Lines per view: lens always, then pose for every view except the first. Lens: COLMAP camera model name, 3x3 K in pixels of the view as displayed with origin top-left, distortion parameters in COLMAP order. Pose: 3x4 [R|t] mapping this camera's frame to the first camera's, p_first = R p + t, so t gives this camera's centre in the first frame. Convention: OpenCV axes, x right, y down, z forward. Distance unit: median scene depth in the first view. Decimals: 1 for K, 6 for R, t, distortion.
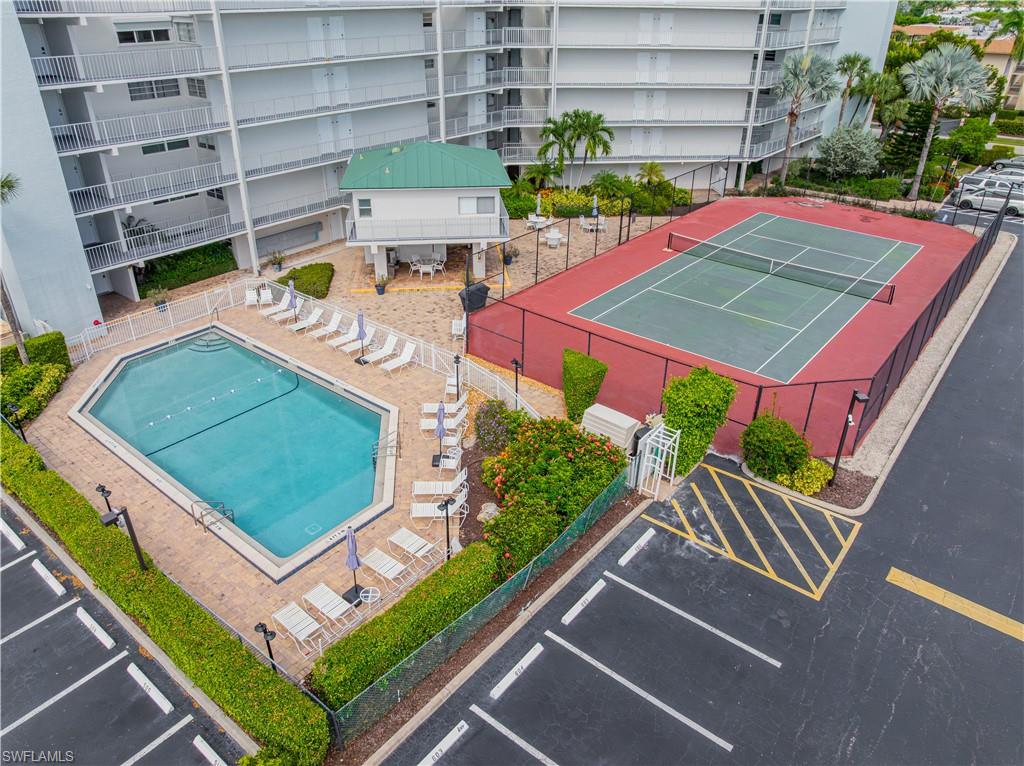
lens RADIAL K [[728.0, 0, 515.9], [0, 728.0, 380.7], [0, 0, 1]] dist [-0.059313, 0.024946]
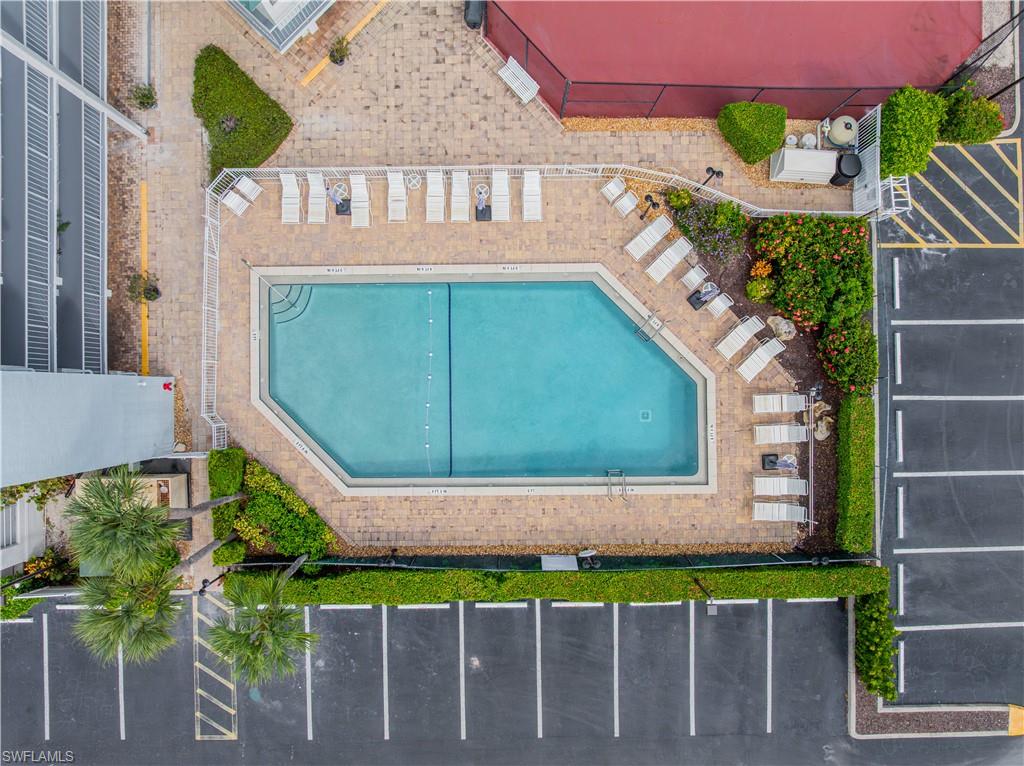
lens RADIAL K [[728.0, 0, 515.9], [0, 728.0, 380.7], [0, 0, 1]] dist [-0.059313, 0.024946]
pose [[0.771934, -0.635586, -0.012158, -0.419763], [0.315013, 0.365839, 0.875745, -0.971559], [-0.552163, -0.679847, 0.482621, 0.626562]]
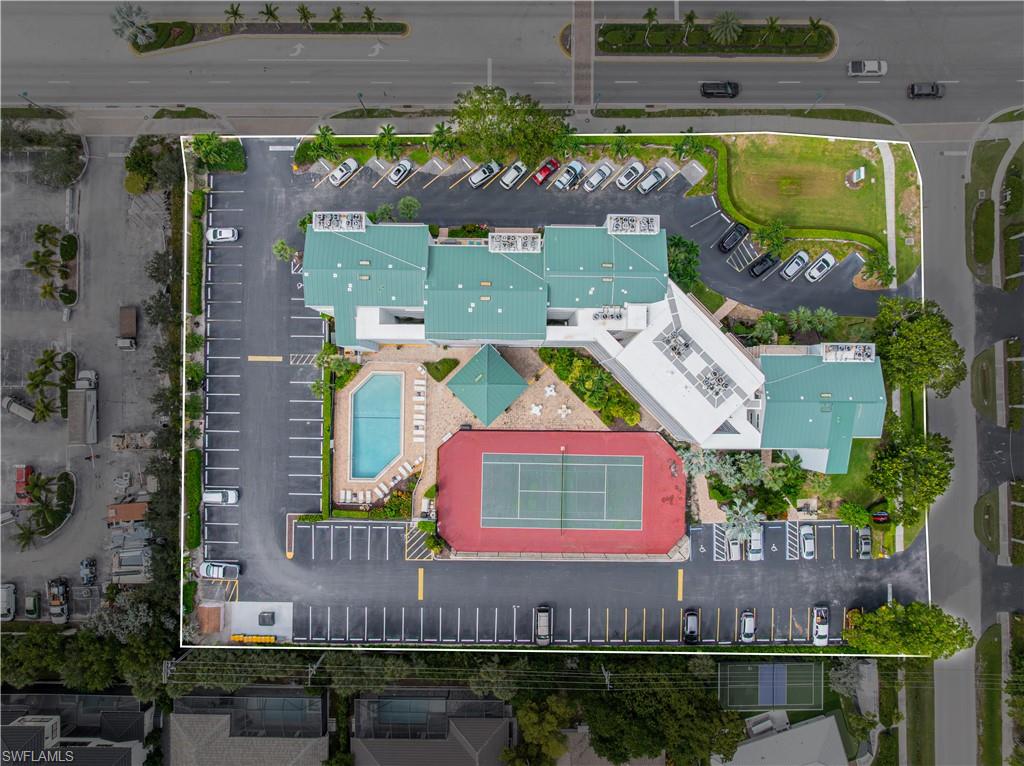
lens RADIAL K [[728.0, 0, 515.9], [0, 728.0, 380.7], [0, 0, 1]] dist [-0.059313, 0.024946]
pose [[0.614998, 0.788501, -0.006578, -0.100833], [-0.383345, 0.306262, 0.871350, -4.741188], [0.689075, -0.533357, 0.490618, -0.379301]]
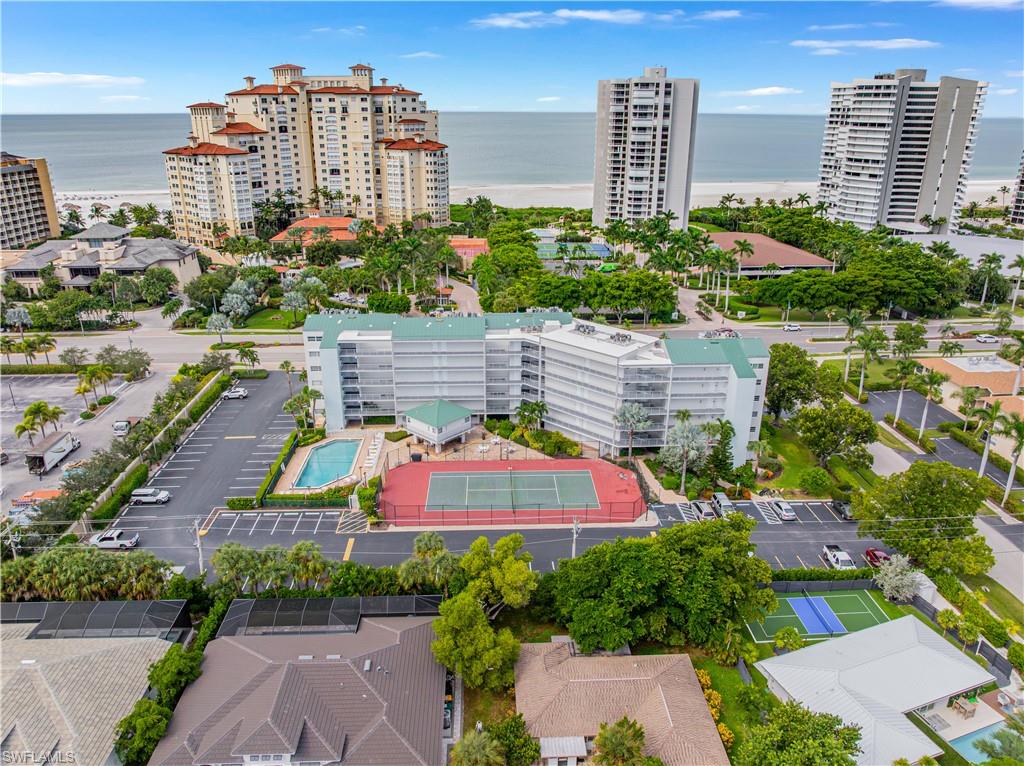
lens RADIAL K [[728.0, 0, 515.9], [0, 728.0, 380.7], [0, 0, 1]] dist [-0.059313, 0.024946]
pose [[0.660299, 0.265192, -0.702622, 3.873702], [-0.362710, 0.931839, 0.010844, -1.016218], [0.657606, 0.247688, 0.711480, -1.706623]]
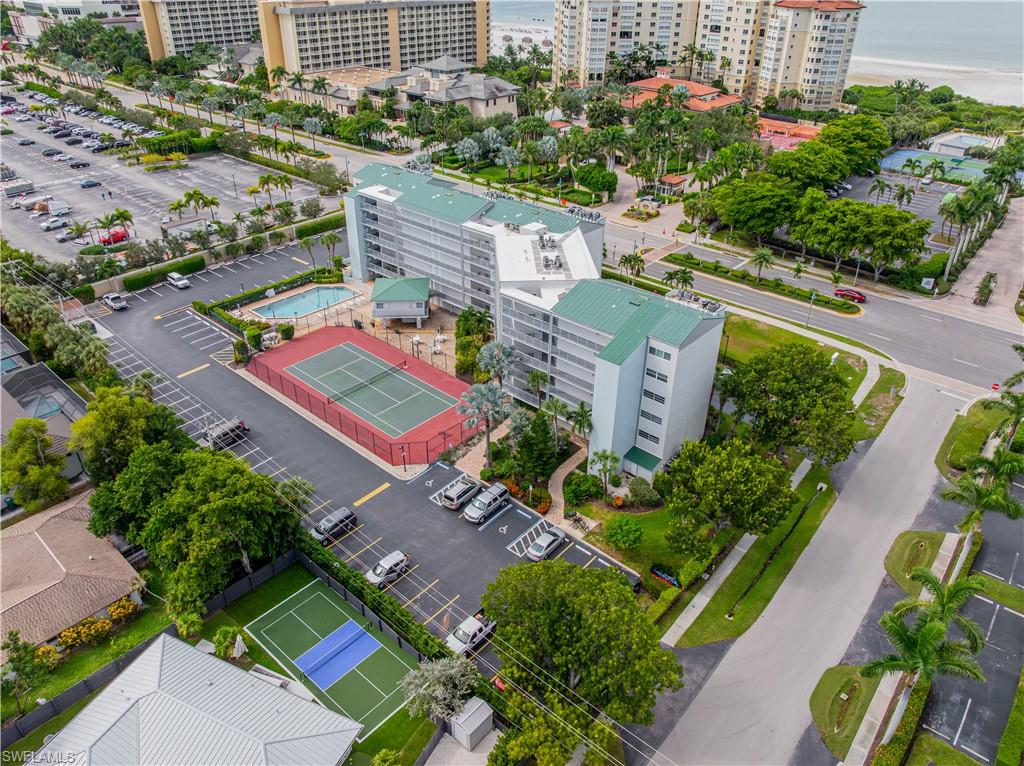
lens RADIAL K [[728.0, 0, 515.9], [0, 728.0, 380.7], [0, 0, 1]] dist [-0.059313, 0.024946]
pose [[-0.050302, 0.513328, -0.856717, 4.456869], [-0.490026, 0.734768, 0.469031, -2.853630], [0.870255, 0.443407, 0.214583, 1.701251]]
